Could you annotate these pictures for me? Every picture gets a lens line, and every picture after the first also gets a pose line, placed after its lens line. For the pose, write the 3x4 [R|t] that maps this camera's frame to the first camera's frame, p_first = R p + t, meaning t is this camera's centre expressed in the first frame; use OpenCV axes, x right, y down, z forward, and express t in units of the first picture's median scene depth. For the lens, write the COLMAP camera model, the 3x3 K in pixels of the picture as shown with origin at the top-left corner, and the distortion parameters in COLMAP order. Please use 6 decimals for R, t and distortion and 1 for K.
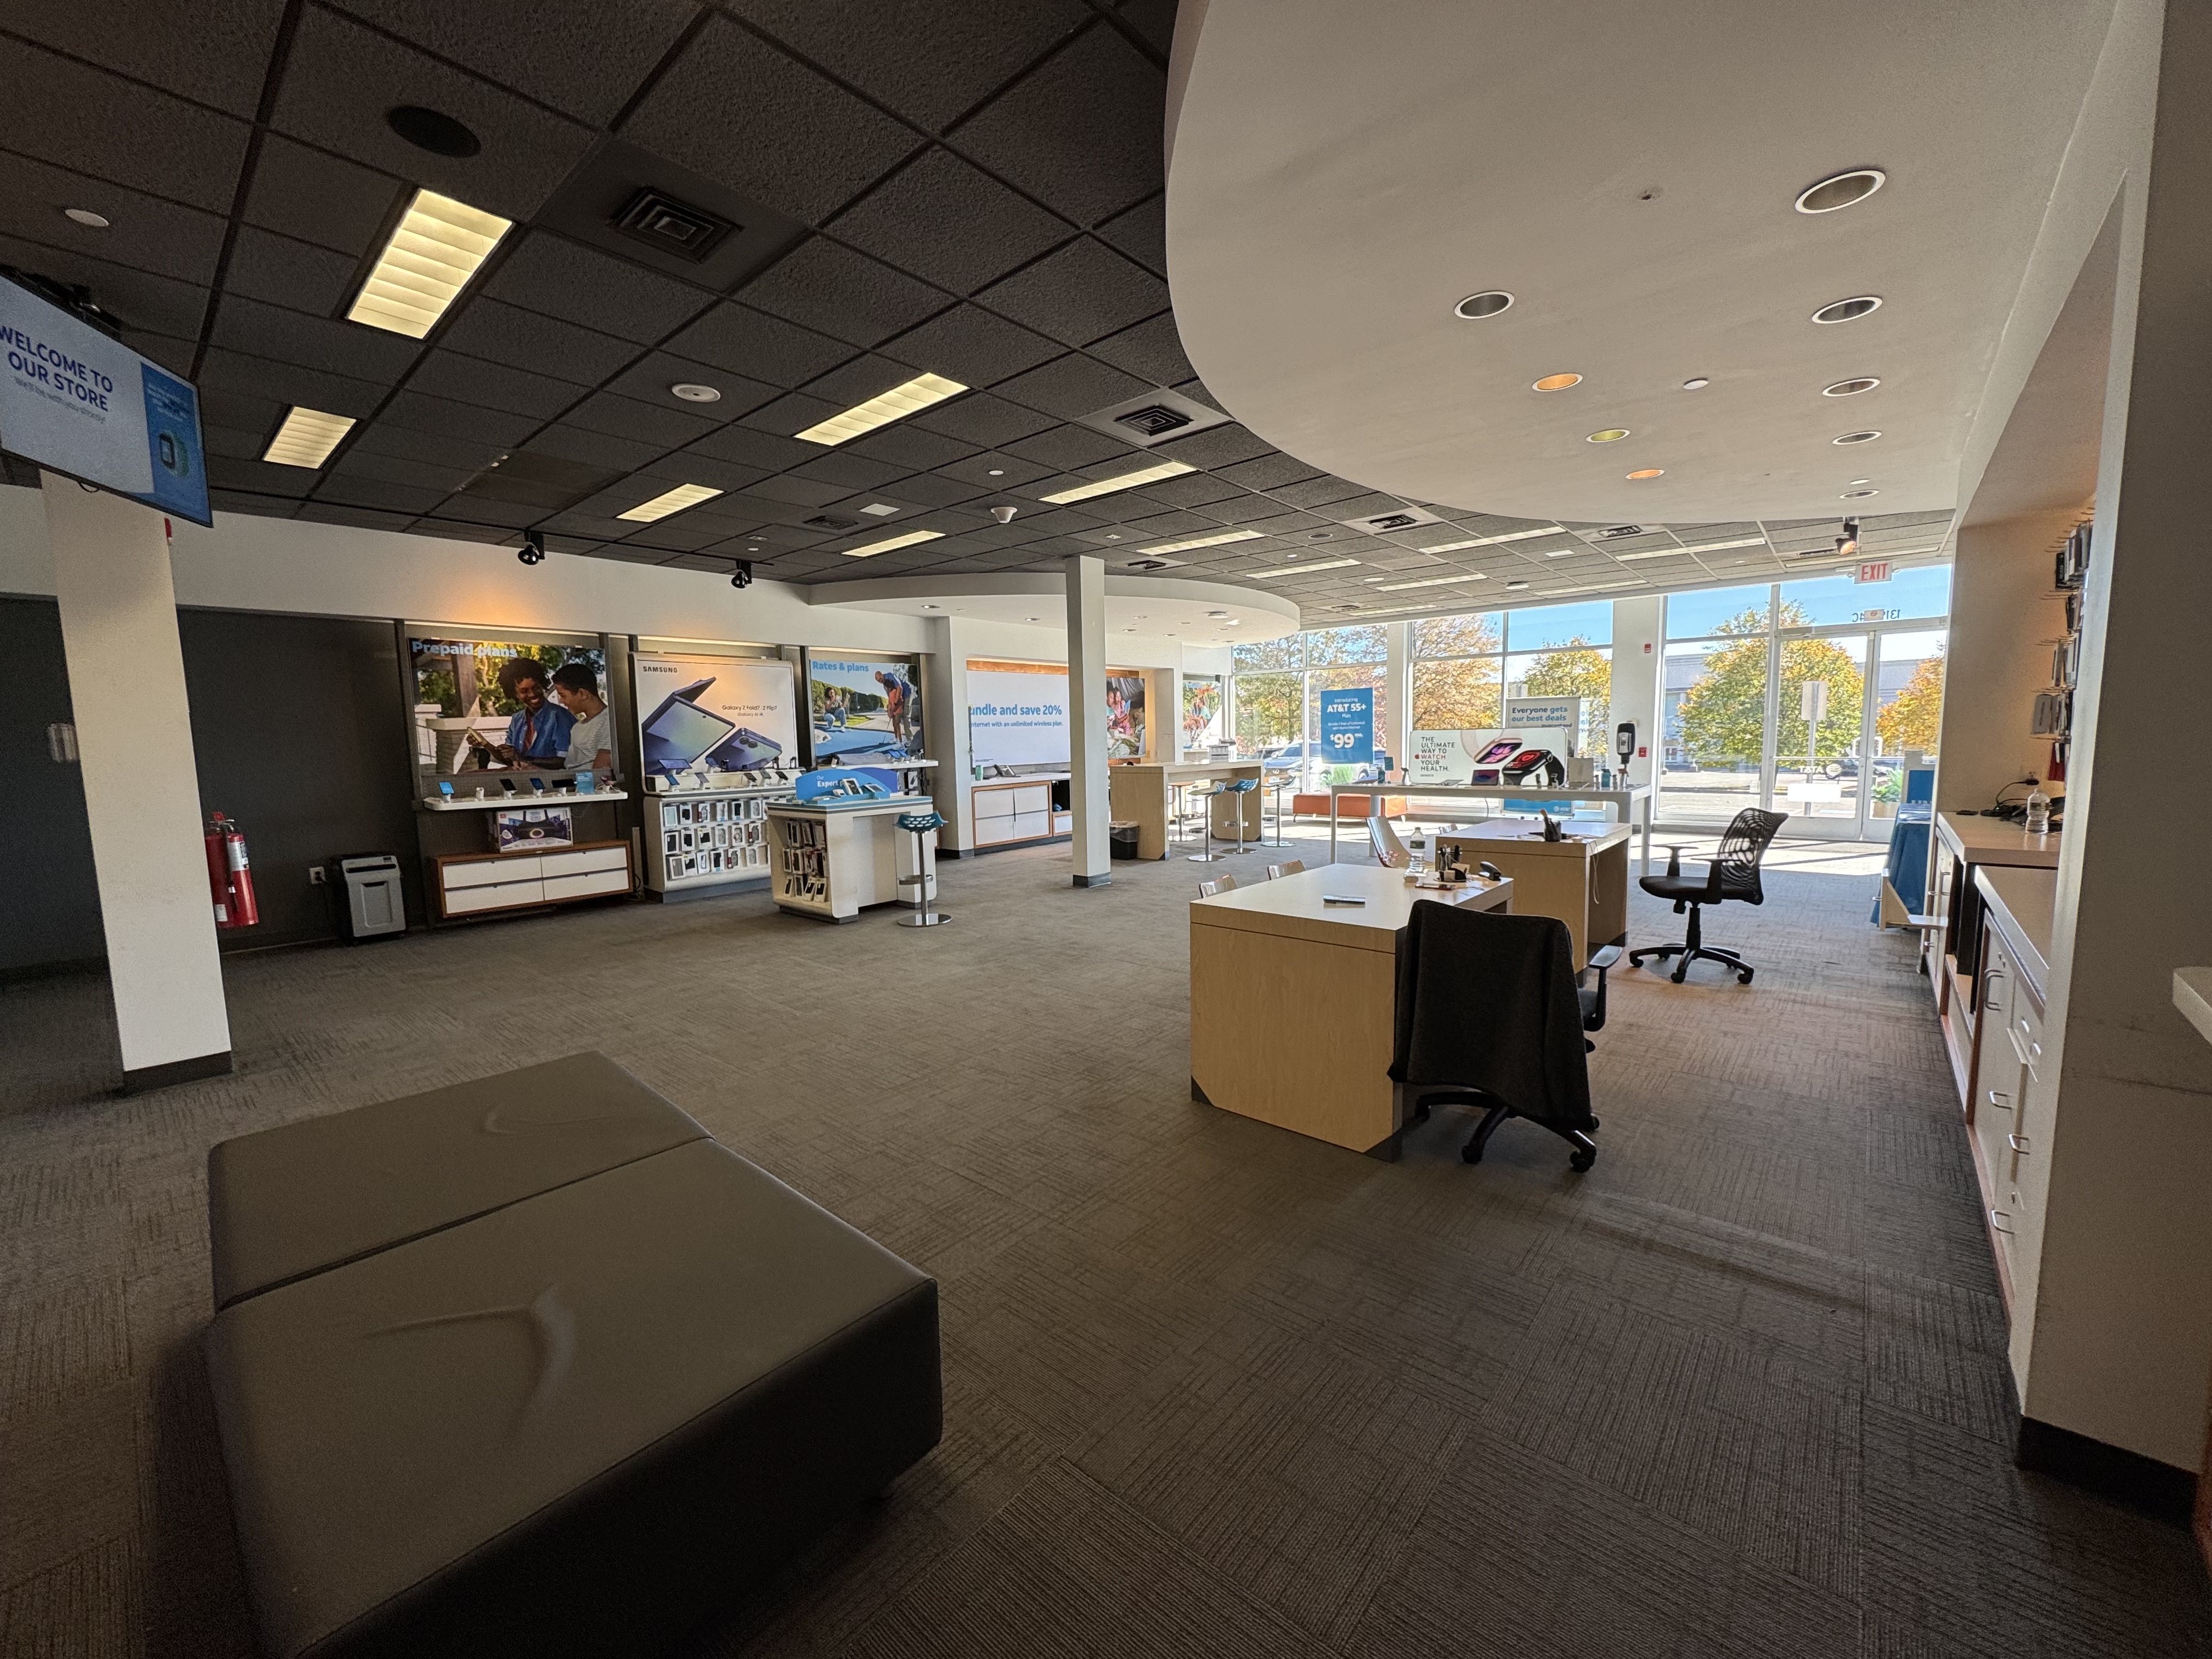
lens RADIAL K [[882.1, 0, 1104.5], [0, 882.1, 825.1], [0, 0, 1]] dist [-0.001050, 0.000021]
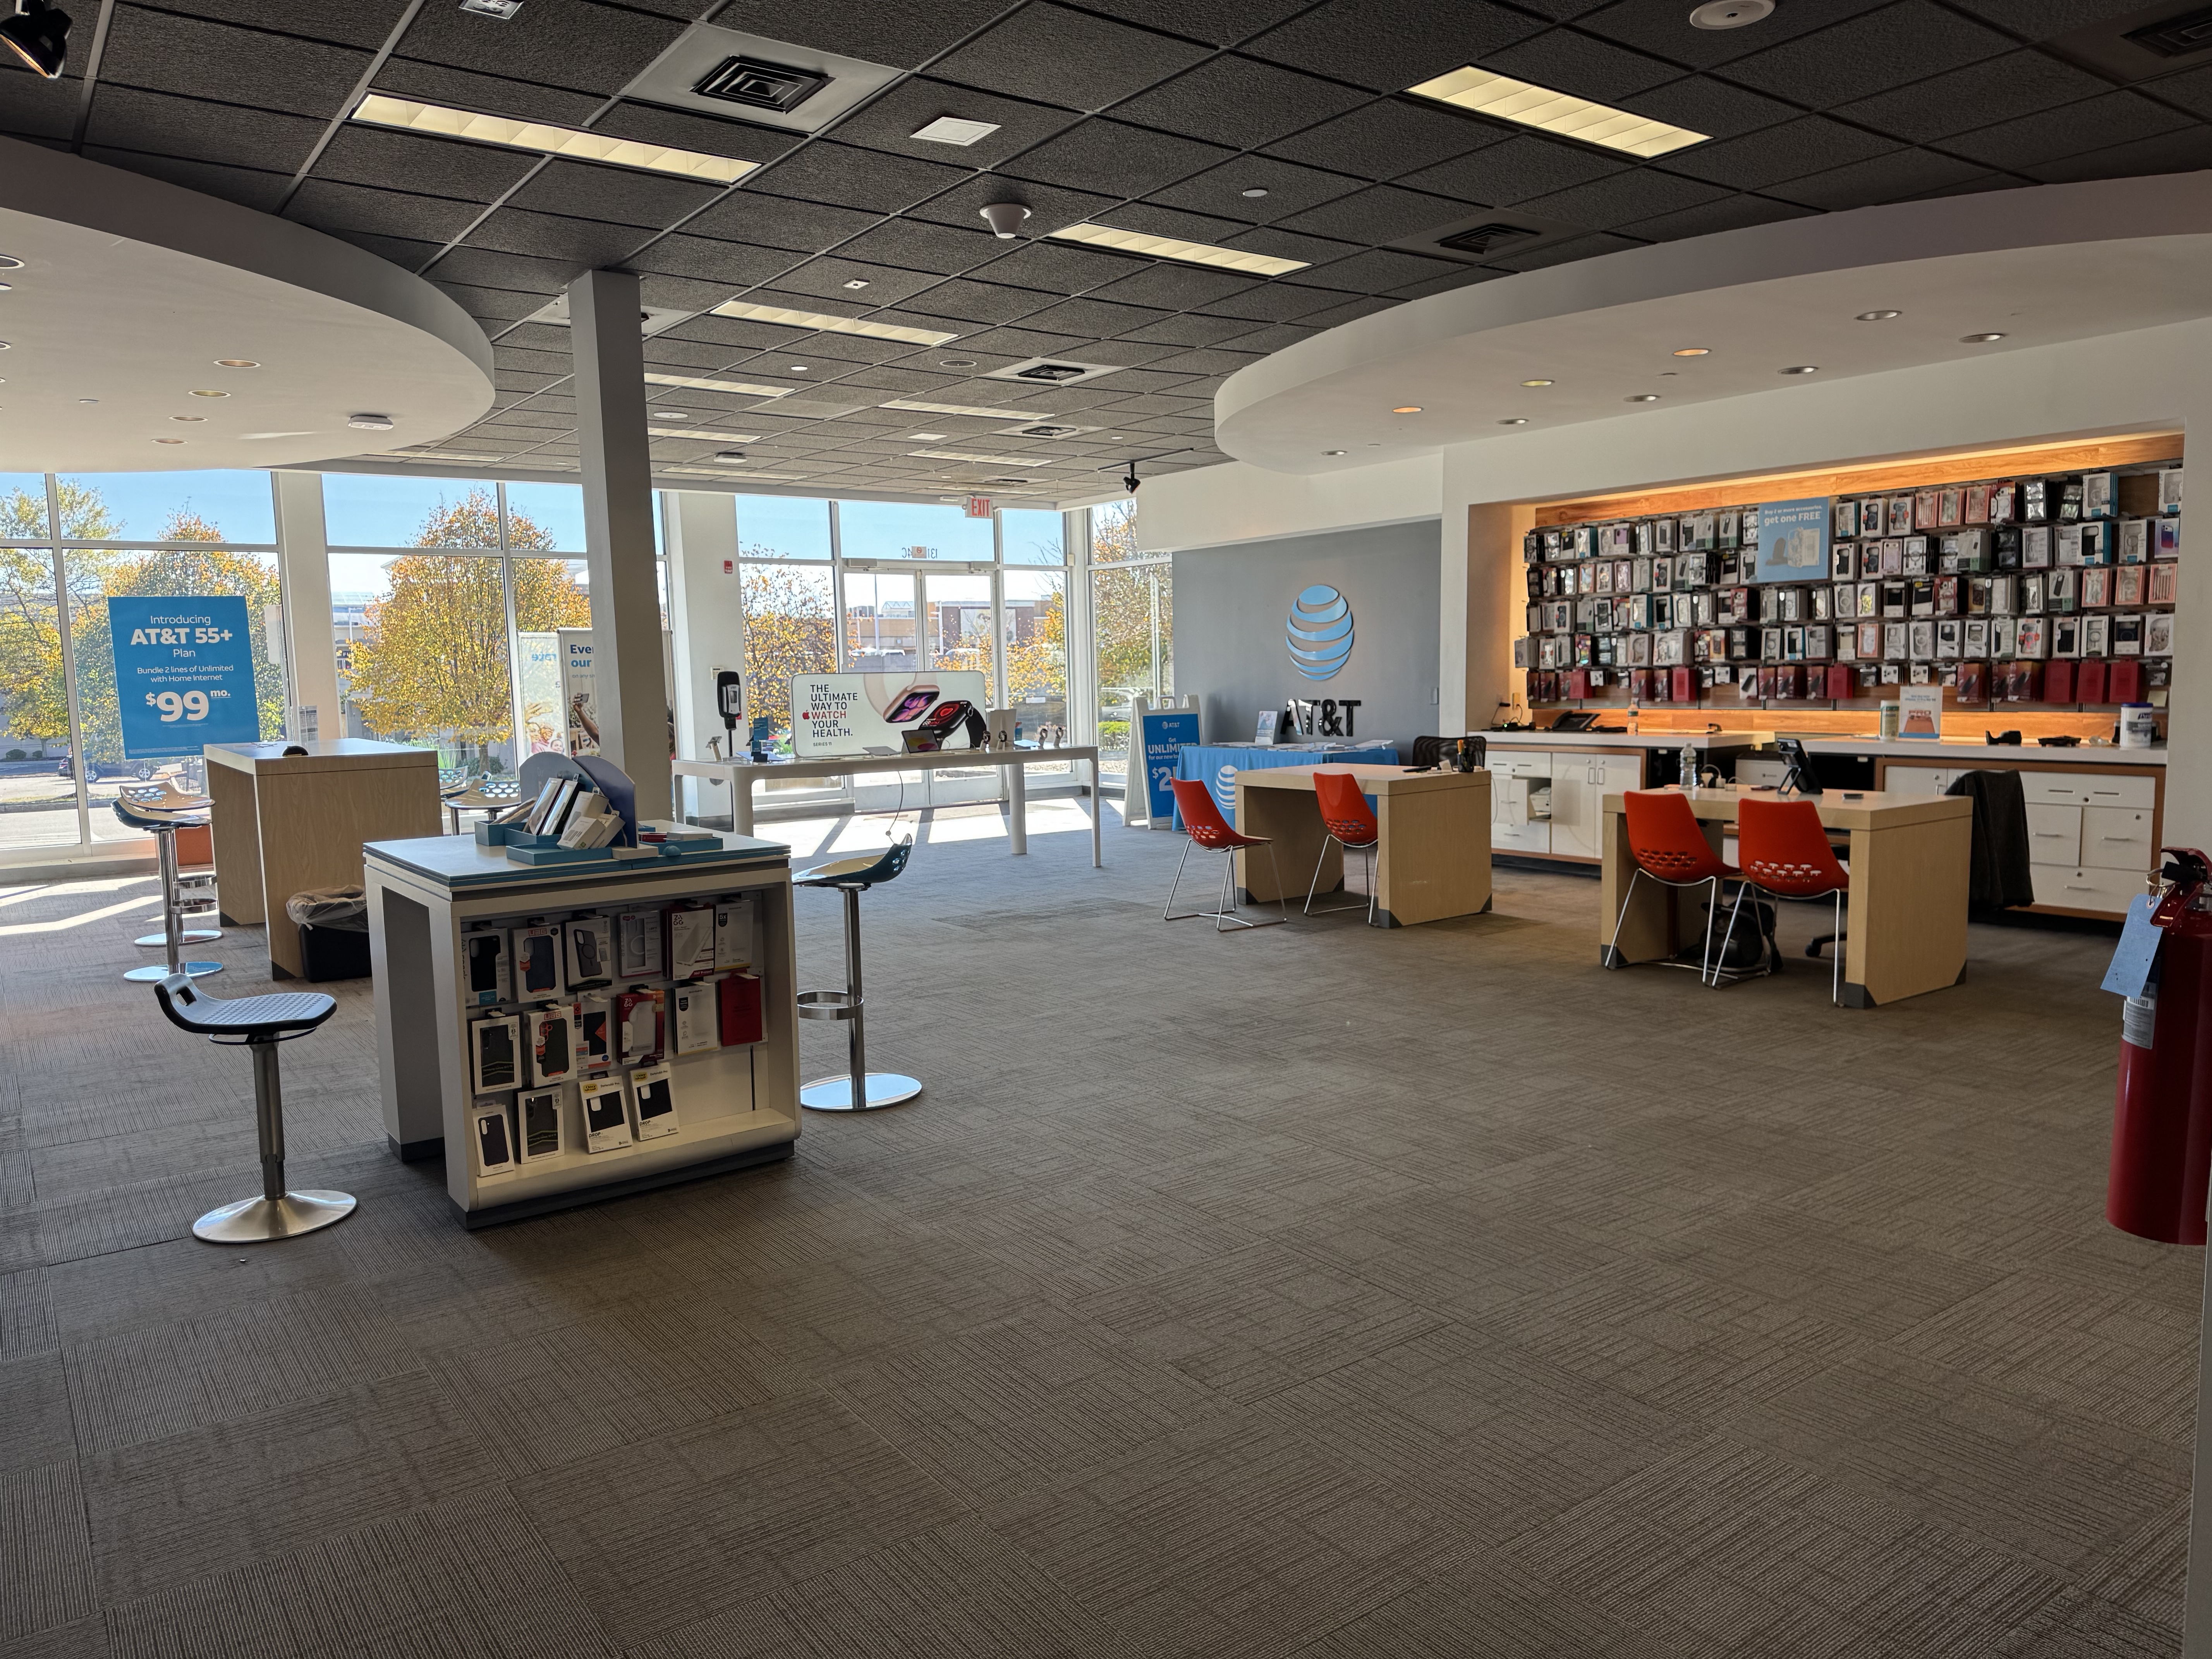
lens RADIAL K [[1545.5, 0, 1106.5], [0, 1545.5, 829.2], [0, 0, 1]] dist [0.046653, -0.001661]
pose [[0.222520, -0.085743, 0.971150, -0.747777], [0.116807, 0.991294, 0.060758, -0.041998], [-0.967905, 0.099918, 0.230598, 0.583610]]
